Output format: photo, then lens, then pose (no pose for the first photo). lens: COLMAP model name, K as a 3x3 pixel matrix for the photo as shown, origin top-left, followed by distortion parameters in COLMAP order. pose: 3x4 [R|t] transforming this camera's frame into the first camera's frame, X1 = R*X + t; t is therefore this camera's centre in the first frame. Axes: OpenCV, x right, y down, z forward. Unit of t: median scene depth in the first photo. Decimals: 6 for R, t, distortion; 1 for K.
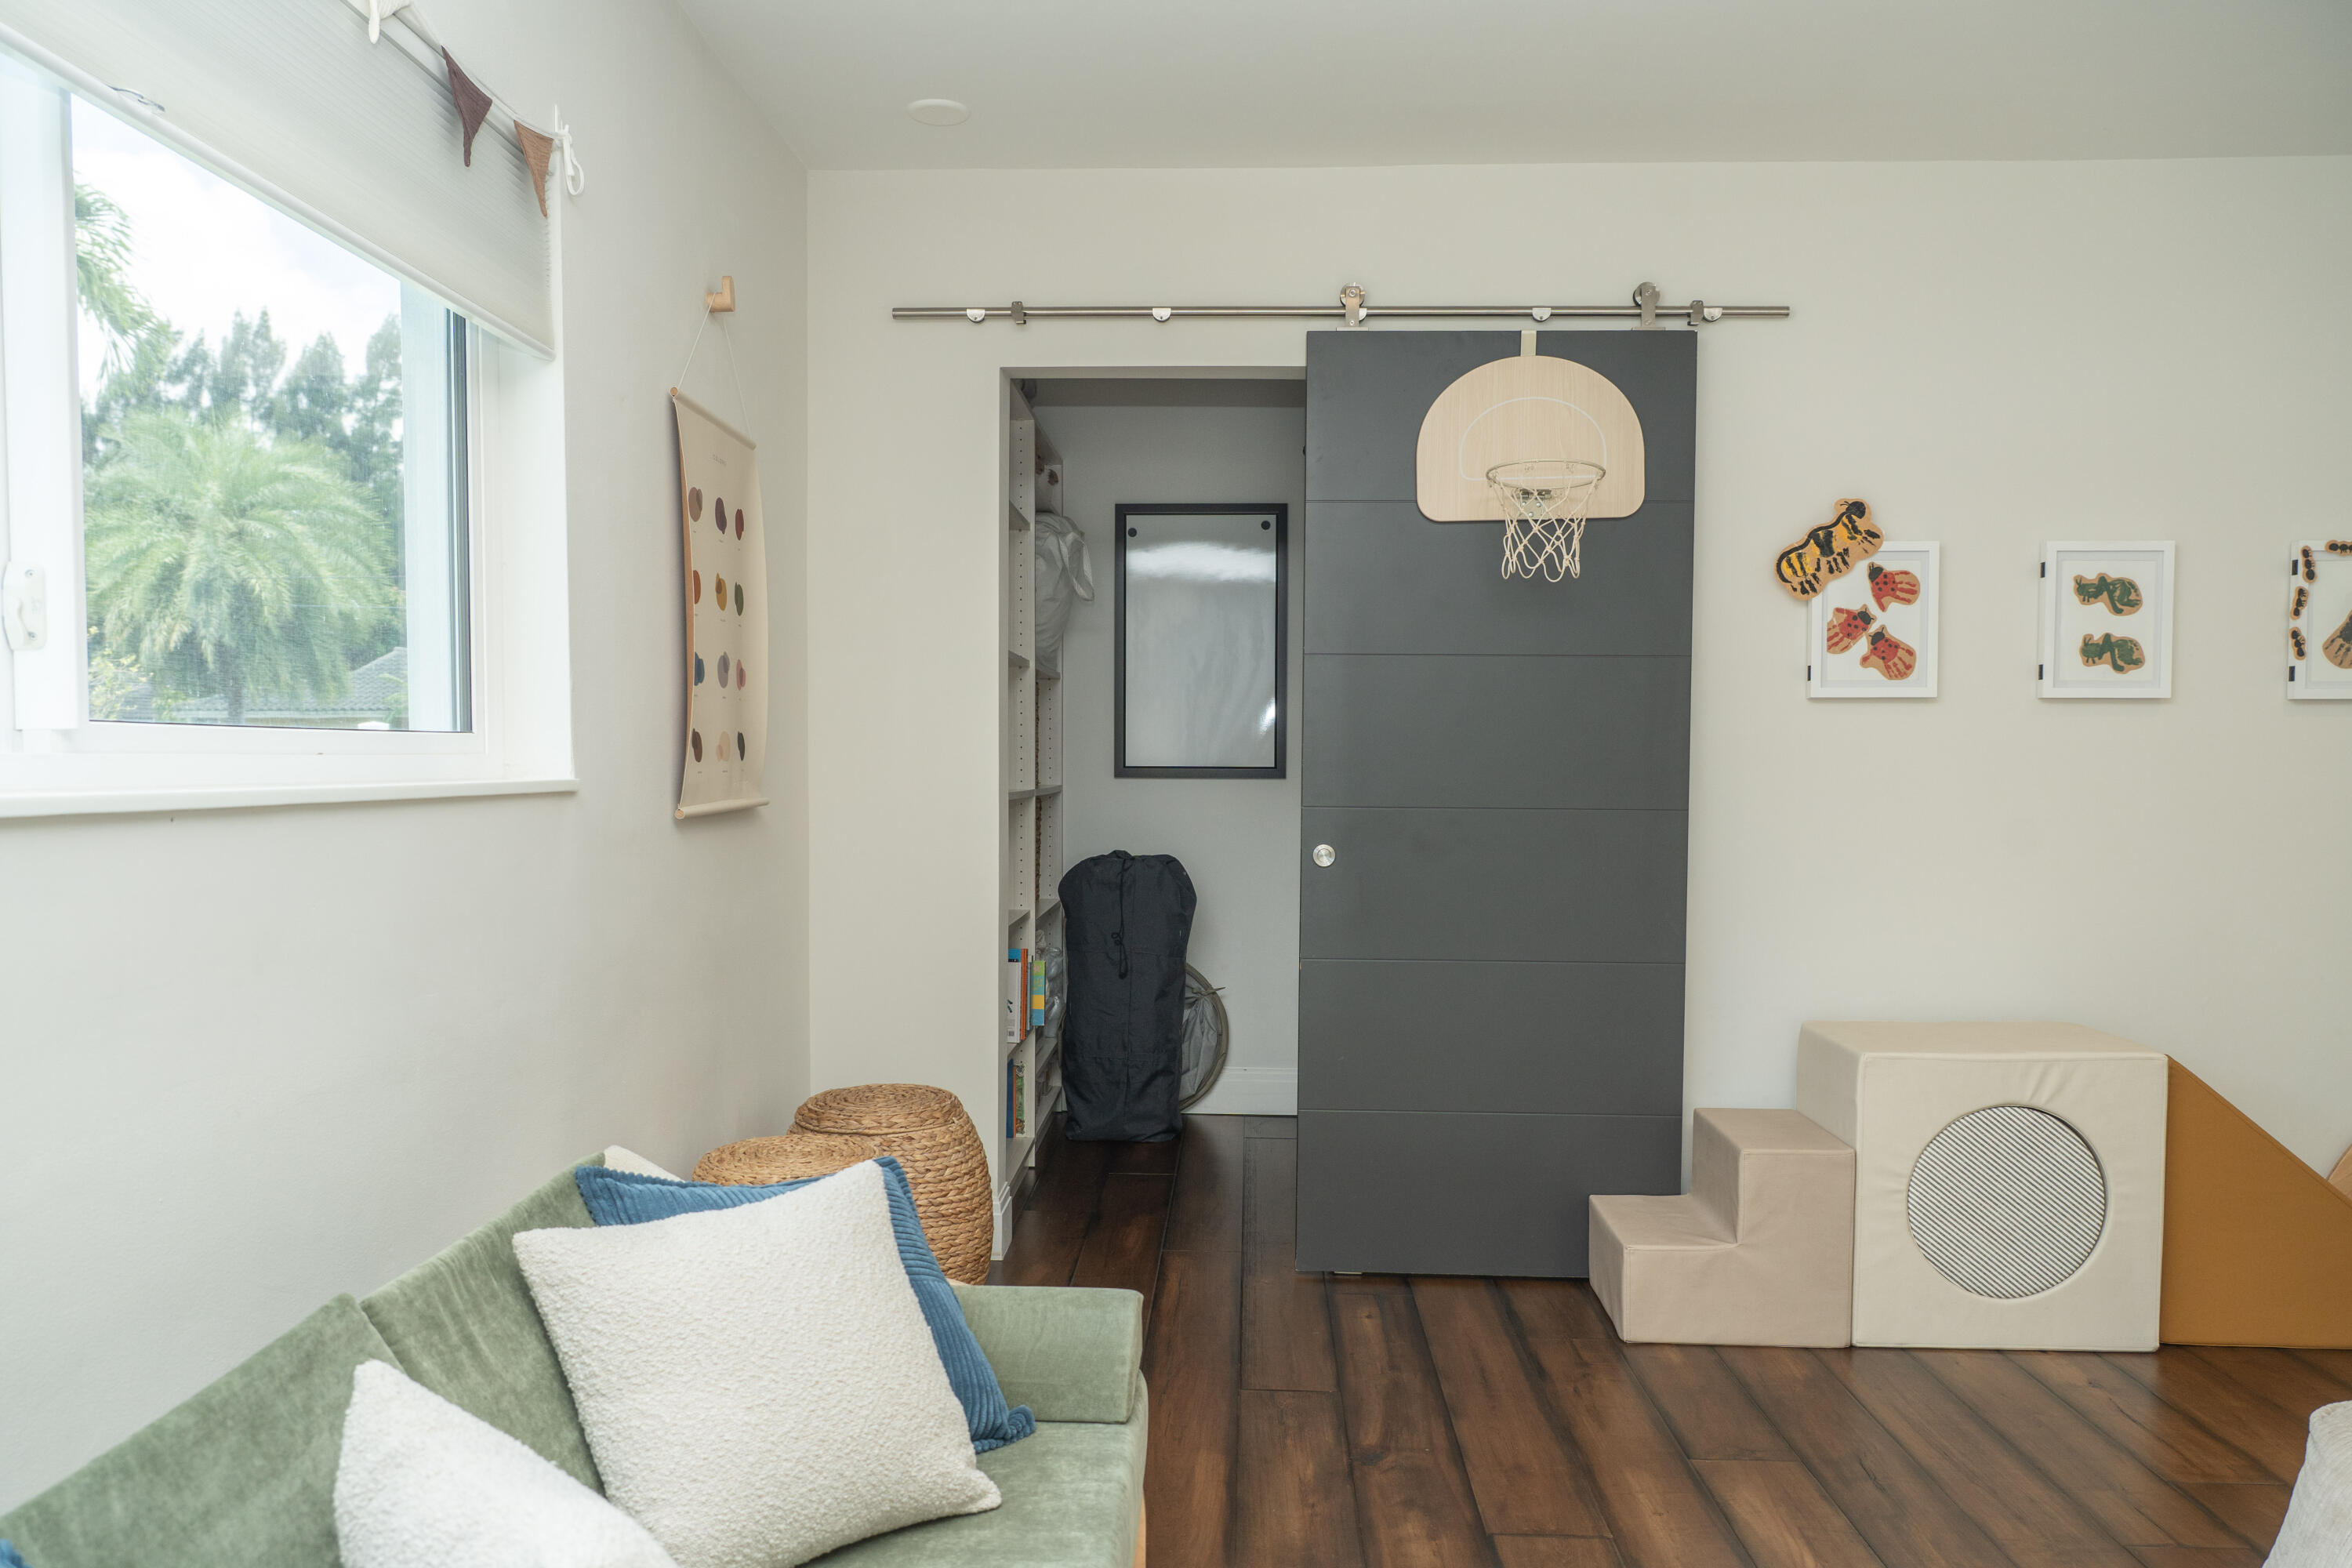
lens RADIAL K [[1697.1, 0, 1173.9], [0, 1697.1, 816.0], [0, 0, 1]] dist [-0.013346, 0.000553]
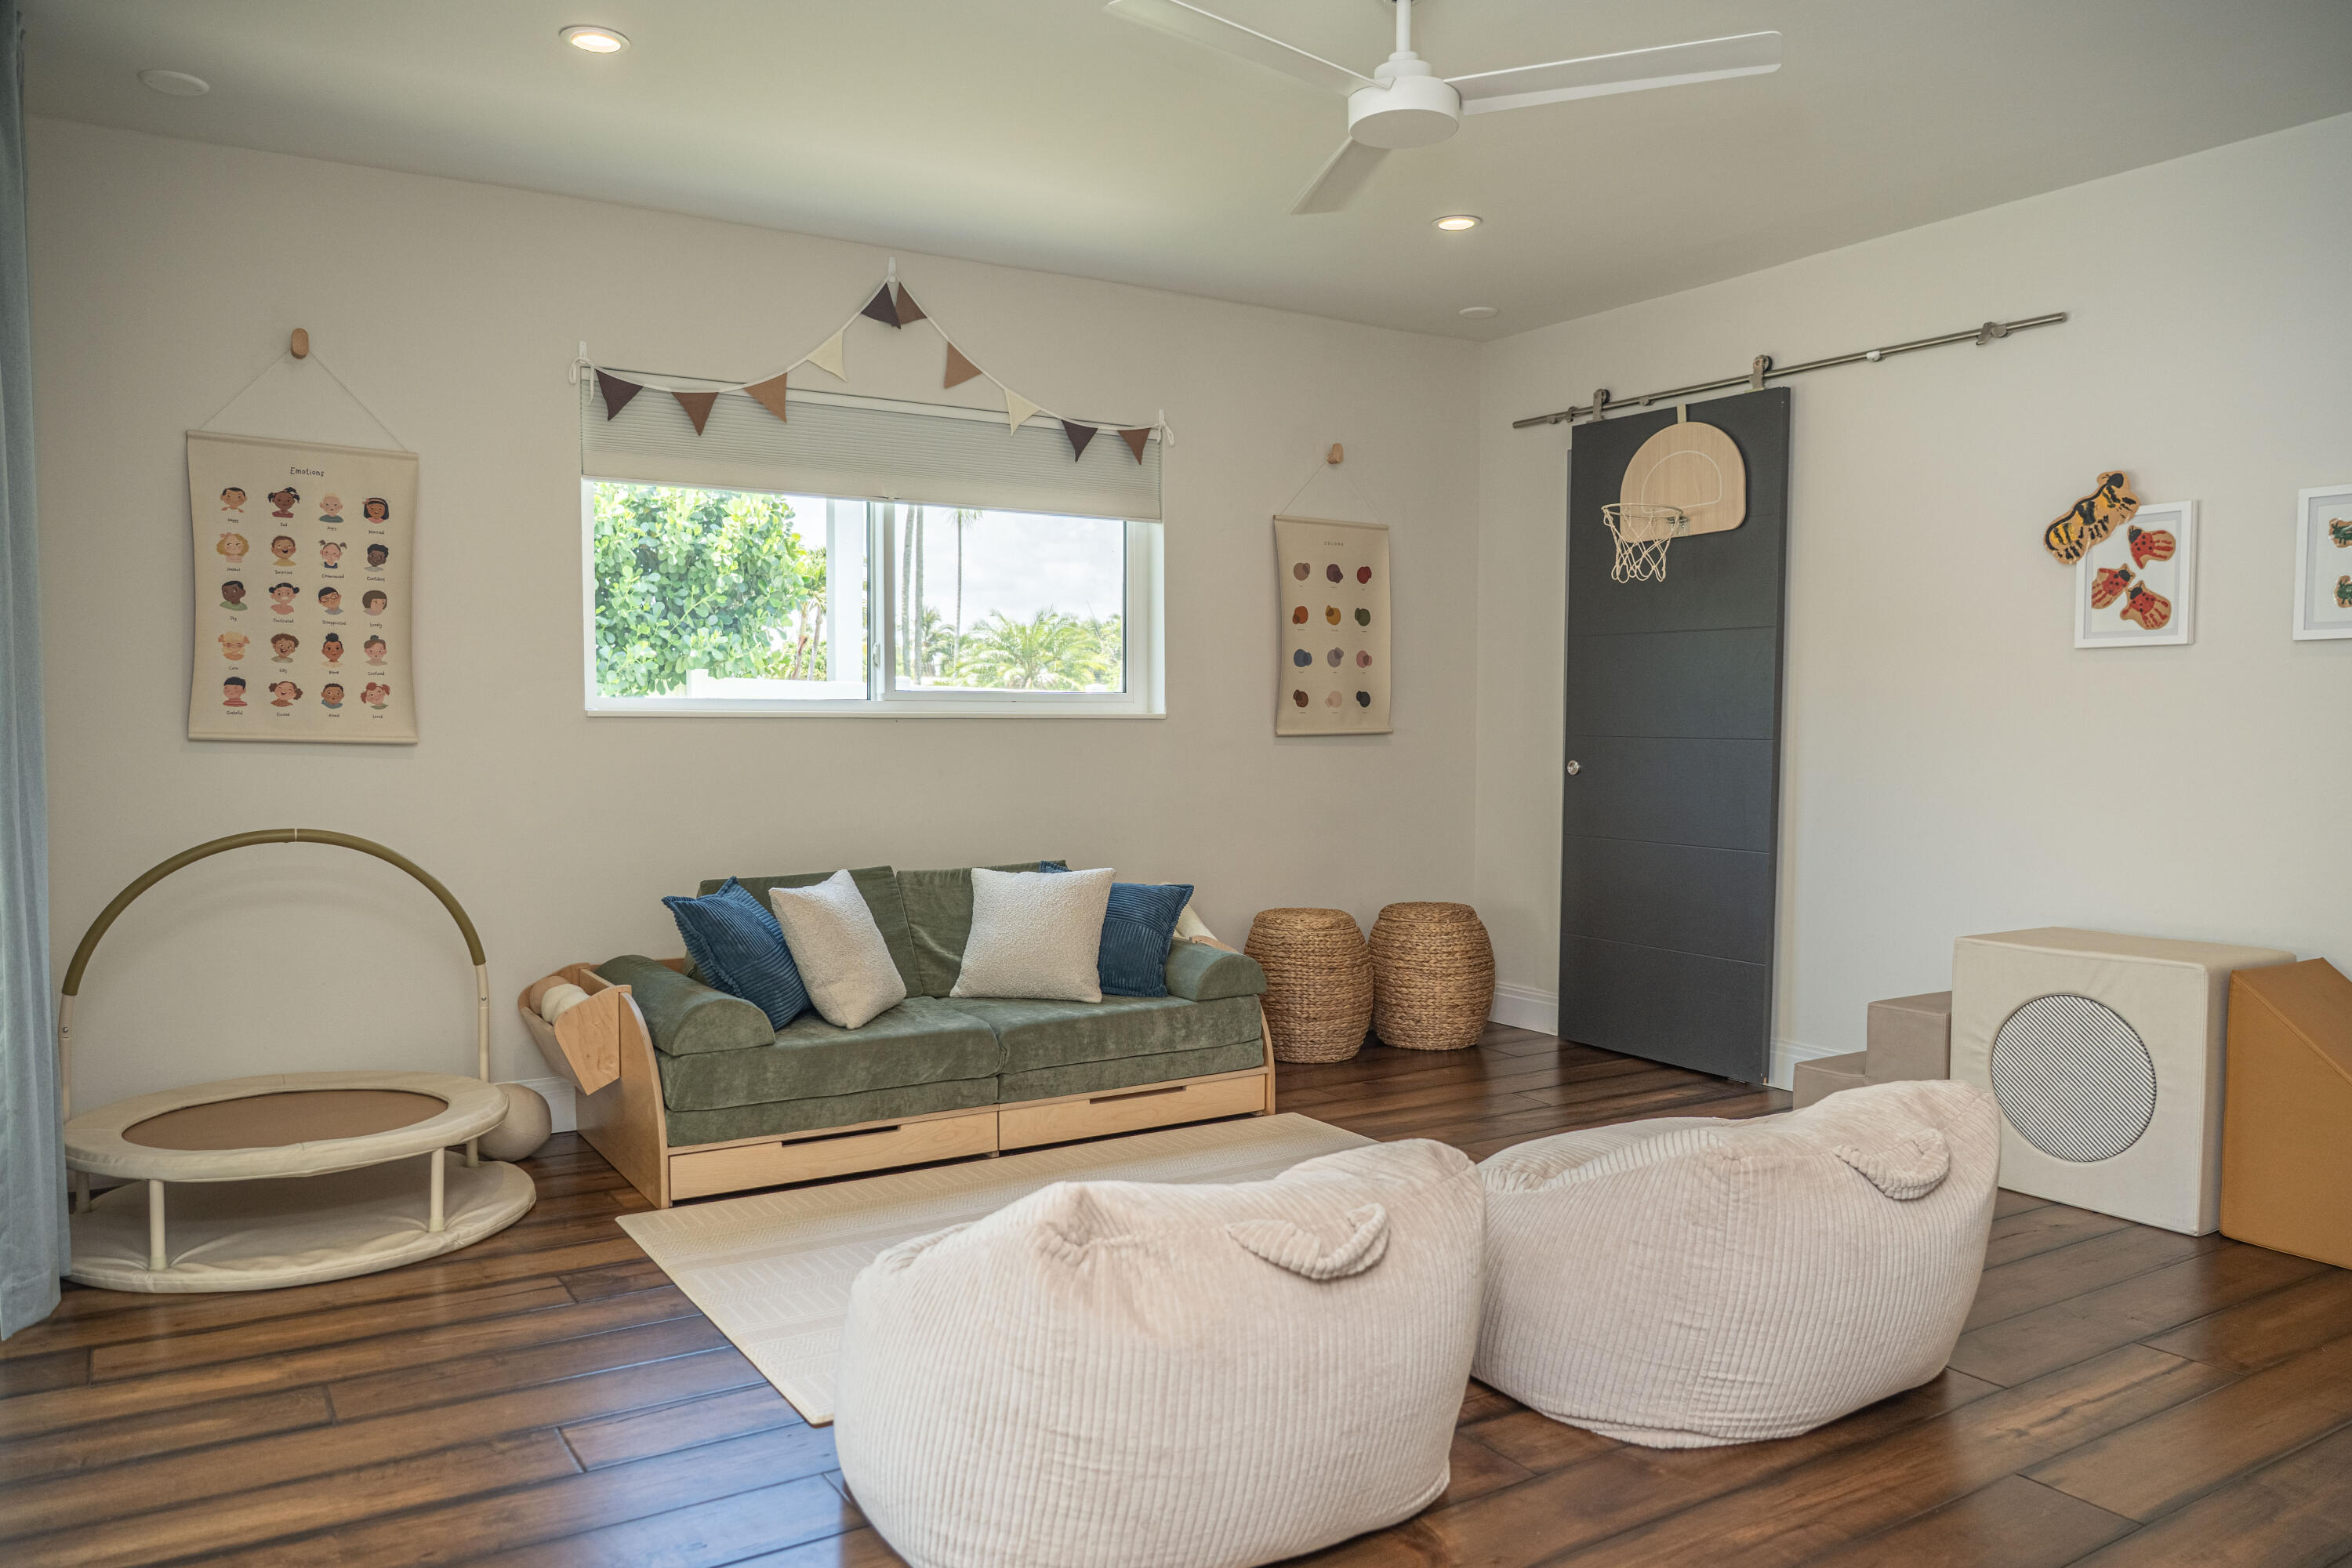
lens RADIAL K [[1604.5, 0, 1172.3], [0, 1604.5, 810.9], [0, 0, 1]] dist [-0.016203, 0.006929]
pose [[0.589237, 0.042126, -0.806861, 0.899016], [-0.038196, 0.998976, 0.024262, 0.037484], [0.807057, 0.016523, 0.590243, -0.133261]]
